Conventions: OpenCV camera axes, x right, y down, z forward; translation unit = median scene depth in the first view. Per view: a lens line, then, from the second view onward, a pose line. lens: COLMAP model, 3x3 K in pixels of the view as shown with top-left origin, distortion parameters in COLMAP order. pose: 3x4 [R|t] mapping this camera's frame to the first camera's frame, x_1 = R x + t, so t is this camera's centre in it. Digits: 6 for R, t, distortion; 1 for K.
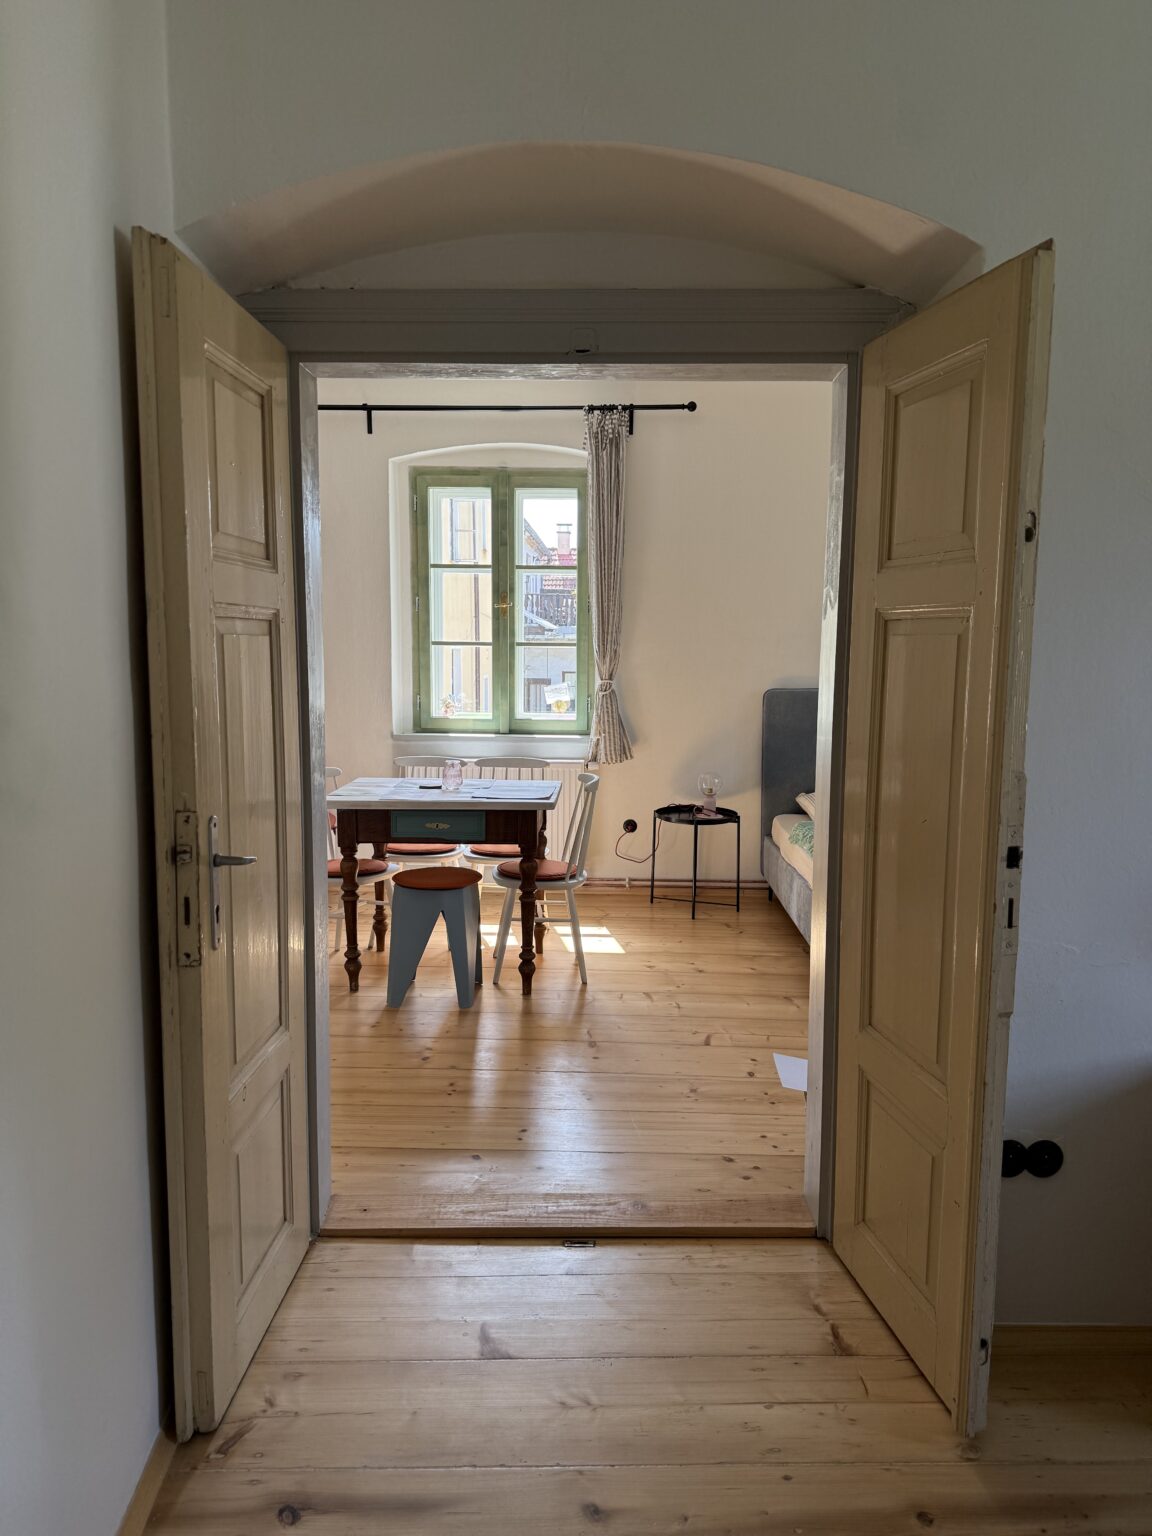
lens RADIAL K [[1075.2, 0, 583.6], [0, 1075.2, 787.2], [0, 0, 1]] dist [0.129993, -0.236140]
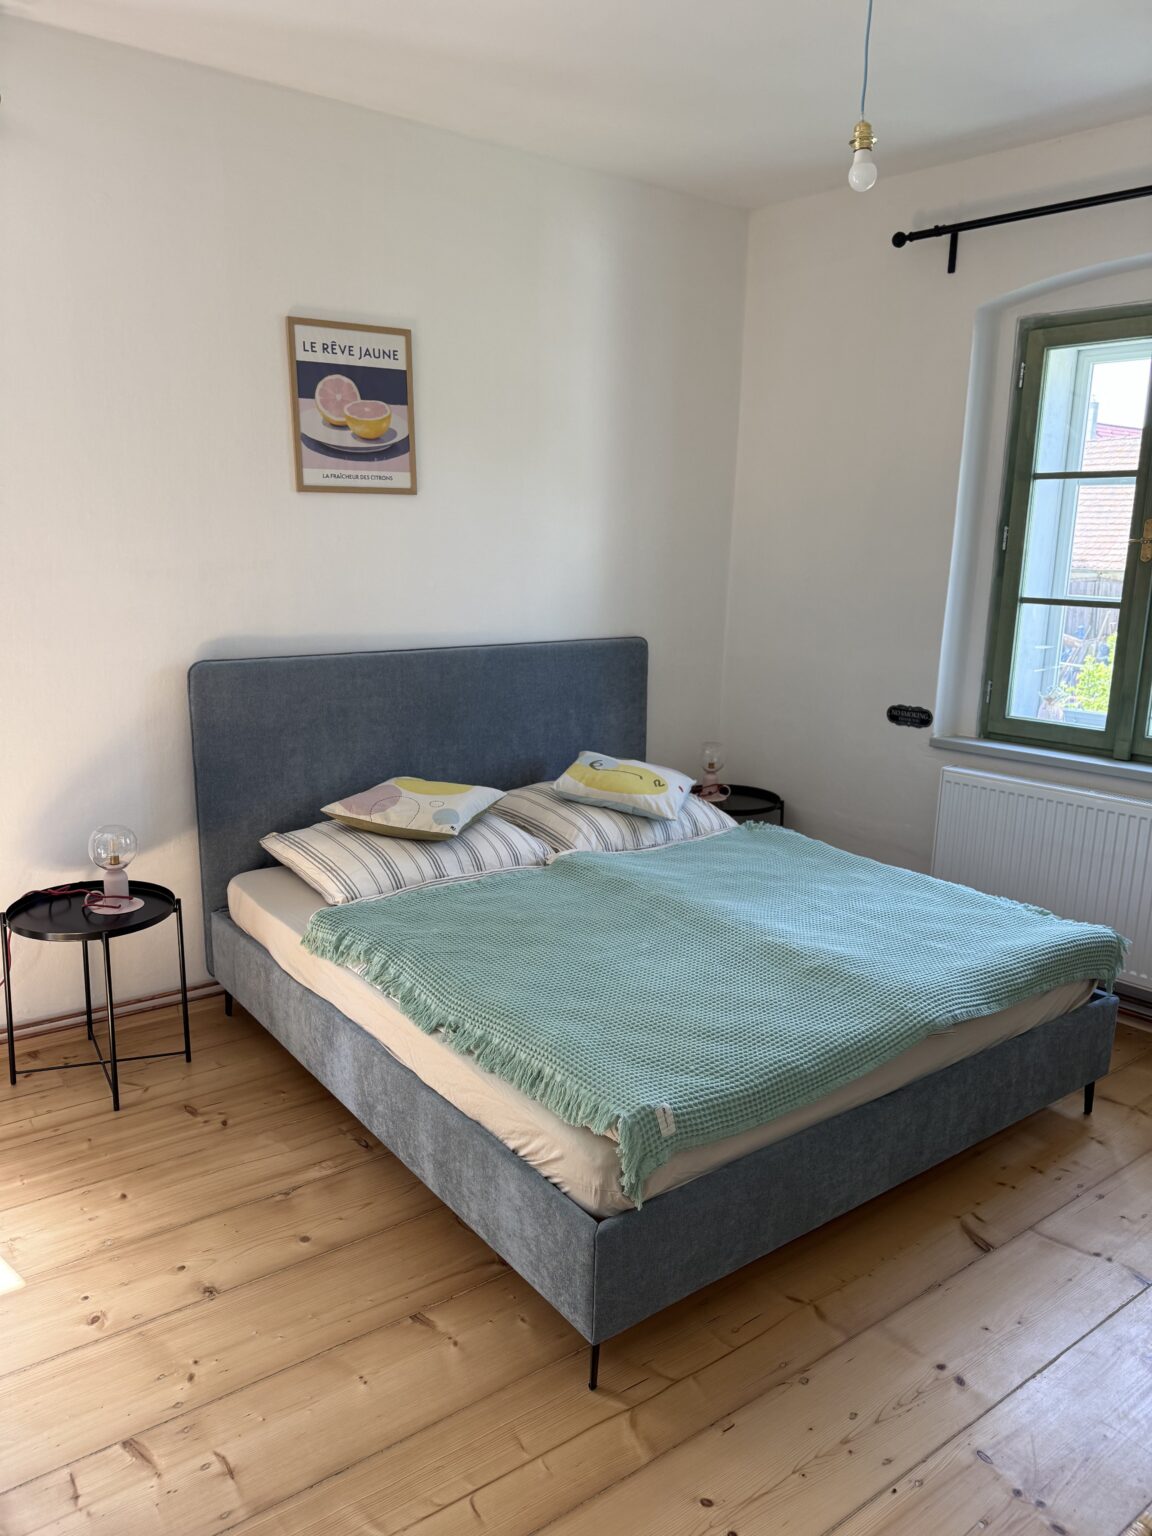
lens RADIAL K [[1065.0, 0, 571.7], [0, 1065.0, 778.2], [0, 0, 1]] dist [0.057795, -0.085596]
pose [[0.782772, -0.126708, 0.609272, -0.023772], [0.062444, 0.990103, 0.125682, -0.087846], [-0.619168, -0.060334, 0.782938, 0.434736]]
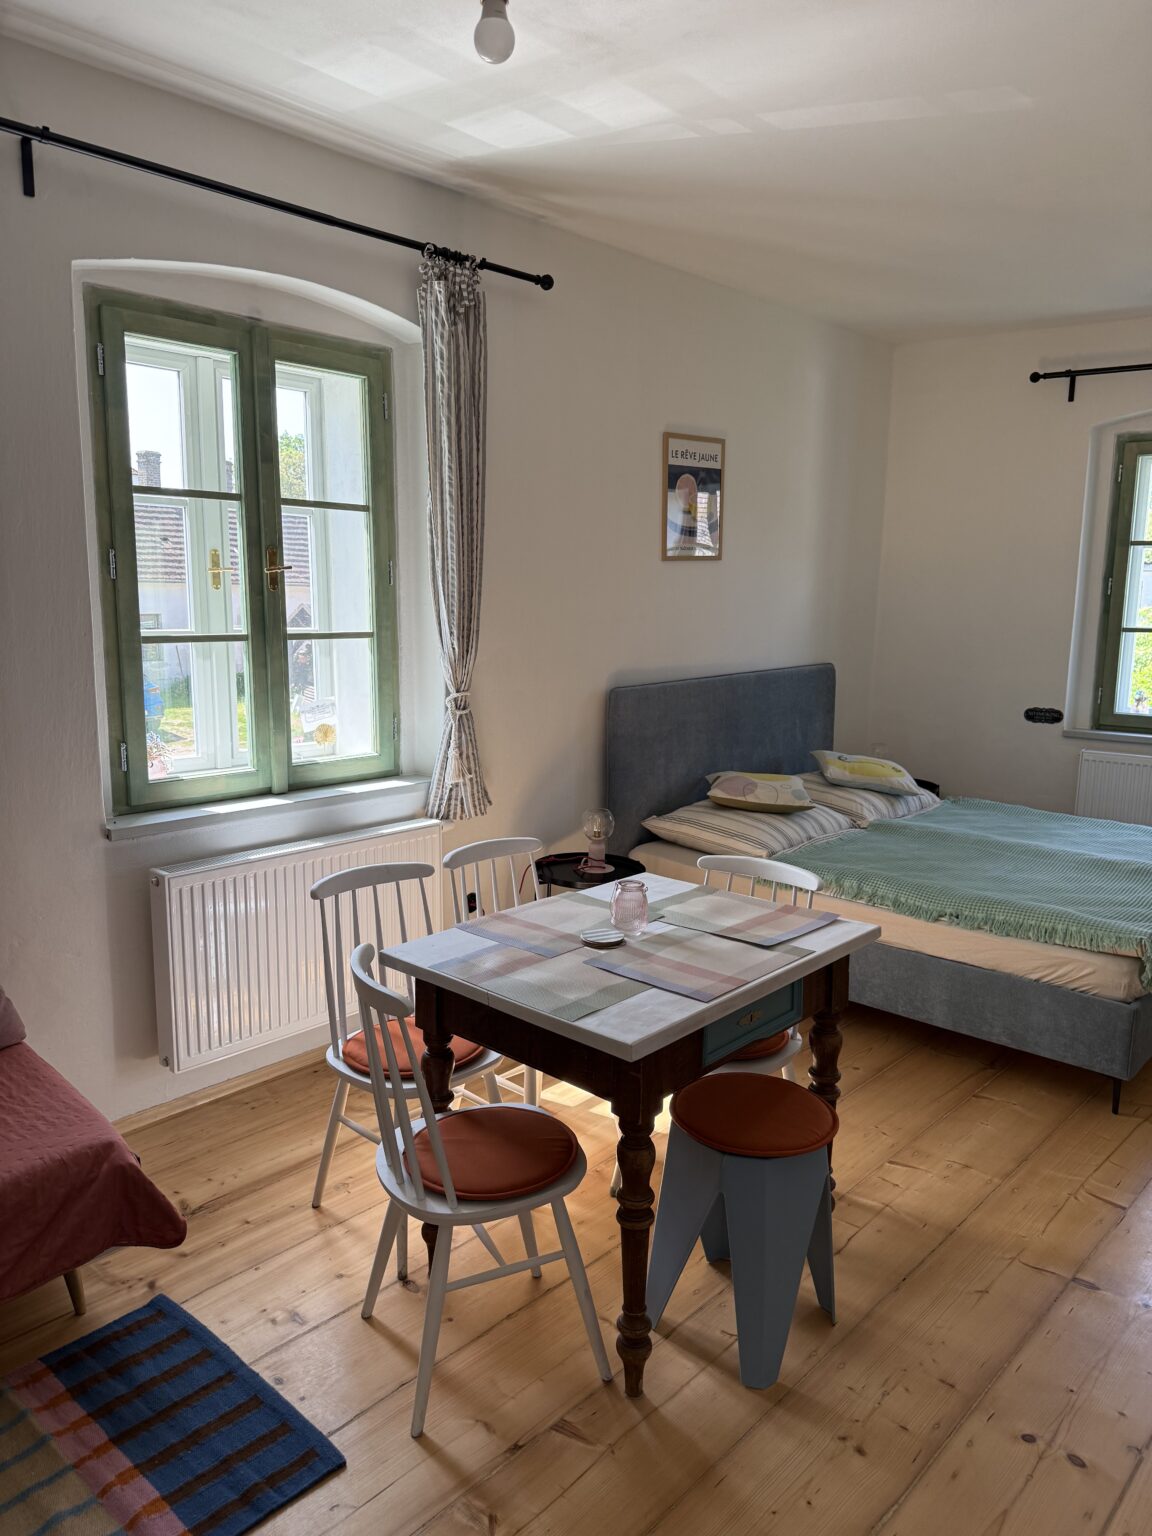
lens RADIAL K [[1093.0, 0, 576.0], [0, 1093.0, 768.0], [0, 0, 1]] dist [0.043047, 0.001491]
pose [[0.641354, -0.131255, 0.755935, -0.435357], [0.085442, 0.991348, 0.099640, -0.113459], [-0.762473, 0.000684, 0.647020, 0.528176]]
